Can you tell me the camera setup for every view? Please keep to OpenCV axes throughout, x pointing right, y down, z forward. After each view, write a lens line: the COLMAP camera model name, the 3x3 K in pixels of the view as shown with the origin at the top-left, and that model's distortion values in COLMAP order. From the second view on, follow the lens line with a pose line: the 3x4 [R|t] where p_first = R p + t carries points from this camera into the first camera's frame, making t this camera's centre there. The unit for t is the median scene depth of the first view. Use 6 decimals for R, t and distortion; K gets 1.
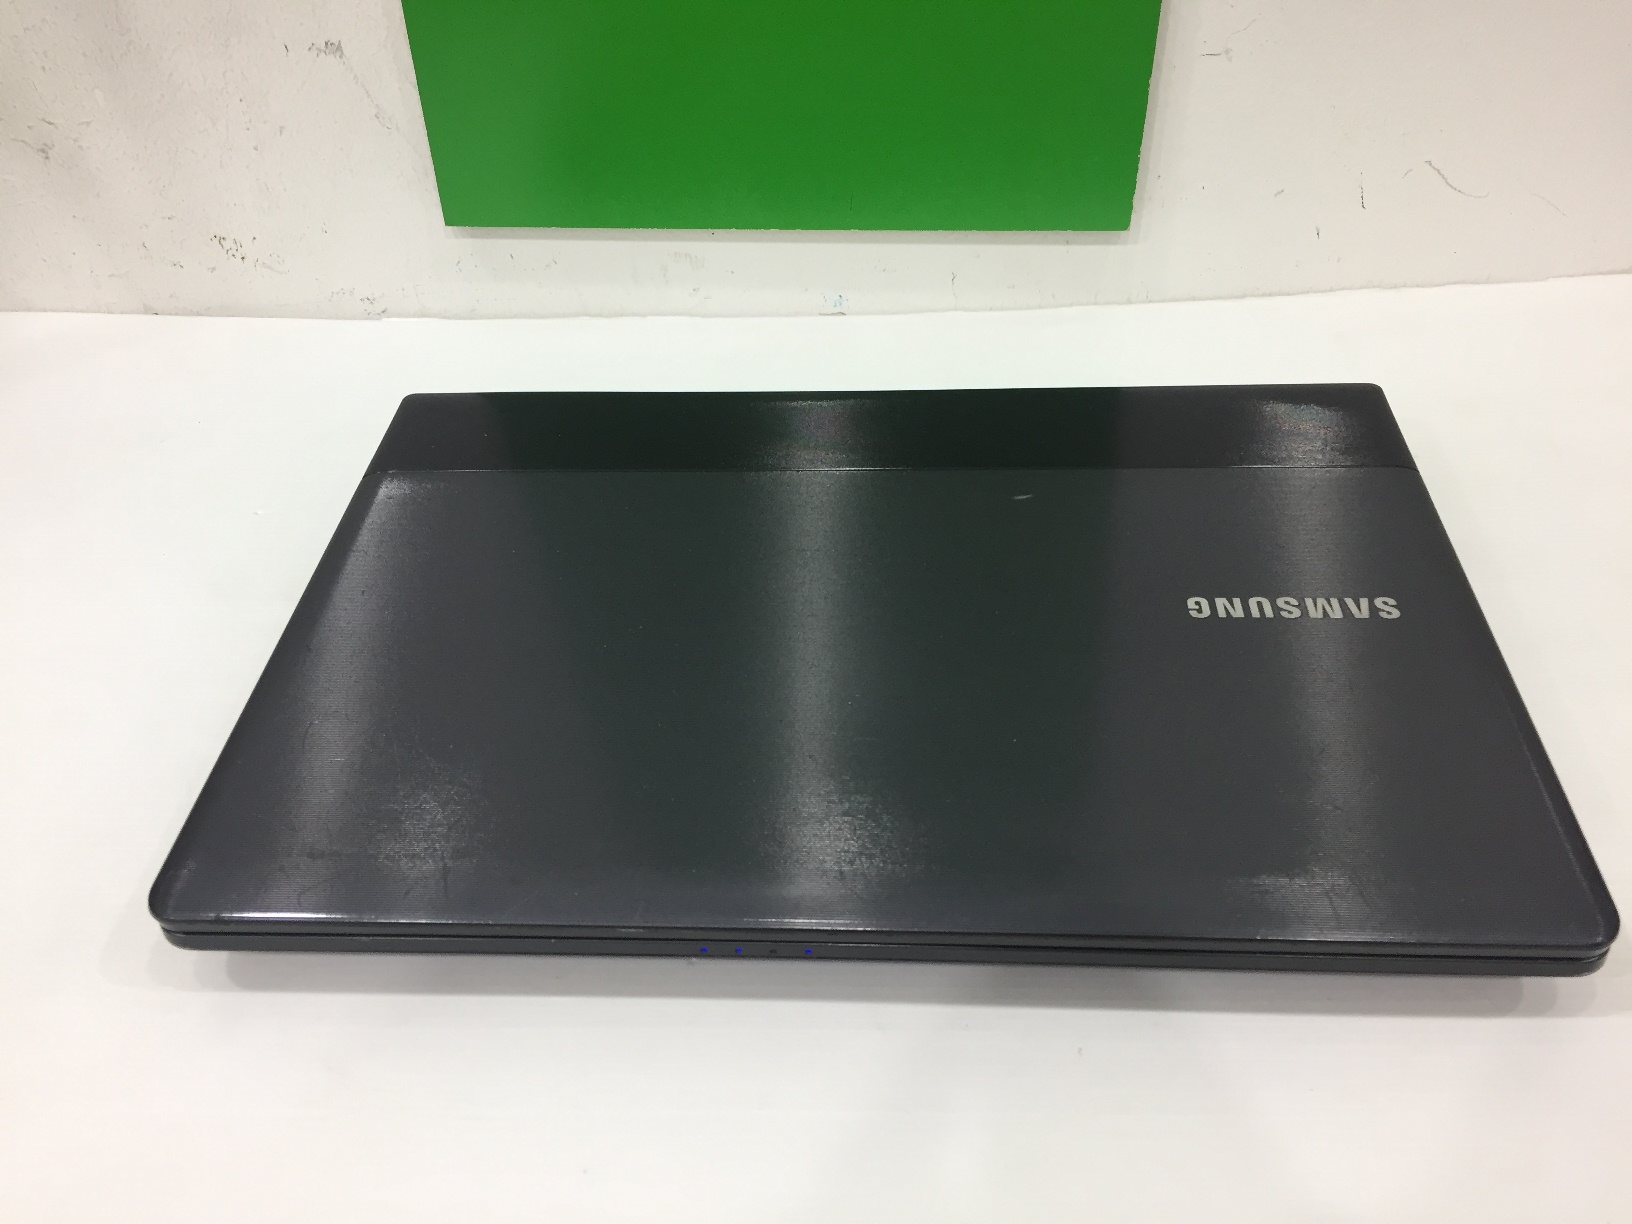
lens RADIAL K [[1448.4, 0, 810.4], [0, 1448.4, 620.9], [0, 0, 1]] dist [0.070232, -0.119146]
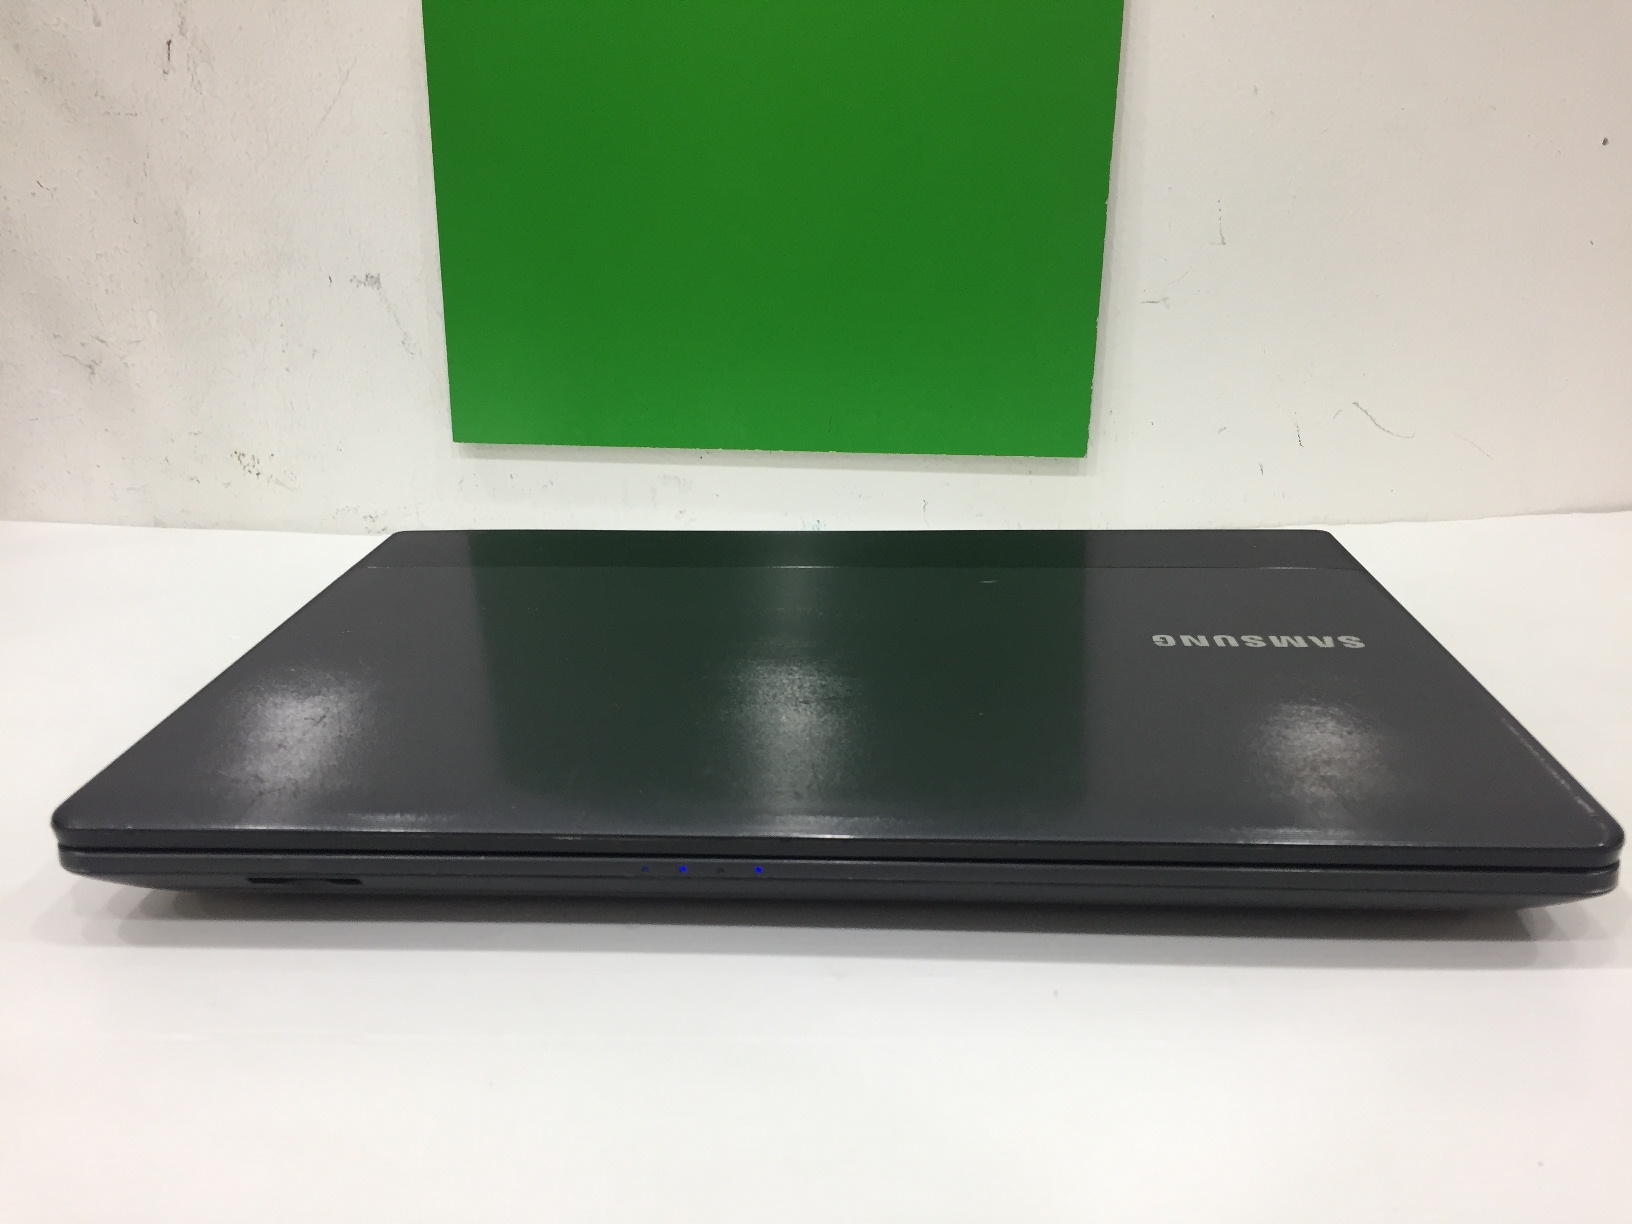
lens RADIAL K [[1448.4, 0, 815.2], [0, 1448.4, 619.7], [0, 0, 1]] dist [0.070232, -0.119146]
pose [[0.999489, 0.031244, 0.006797, 0.013807], [-0.026379, 0.925872, -0.376916, 0.249795], [-0.018069, 0.376544, 0.926223, 0.050581]]
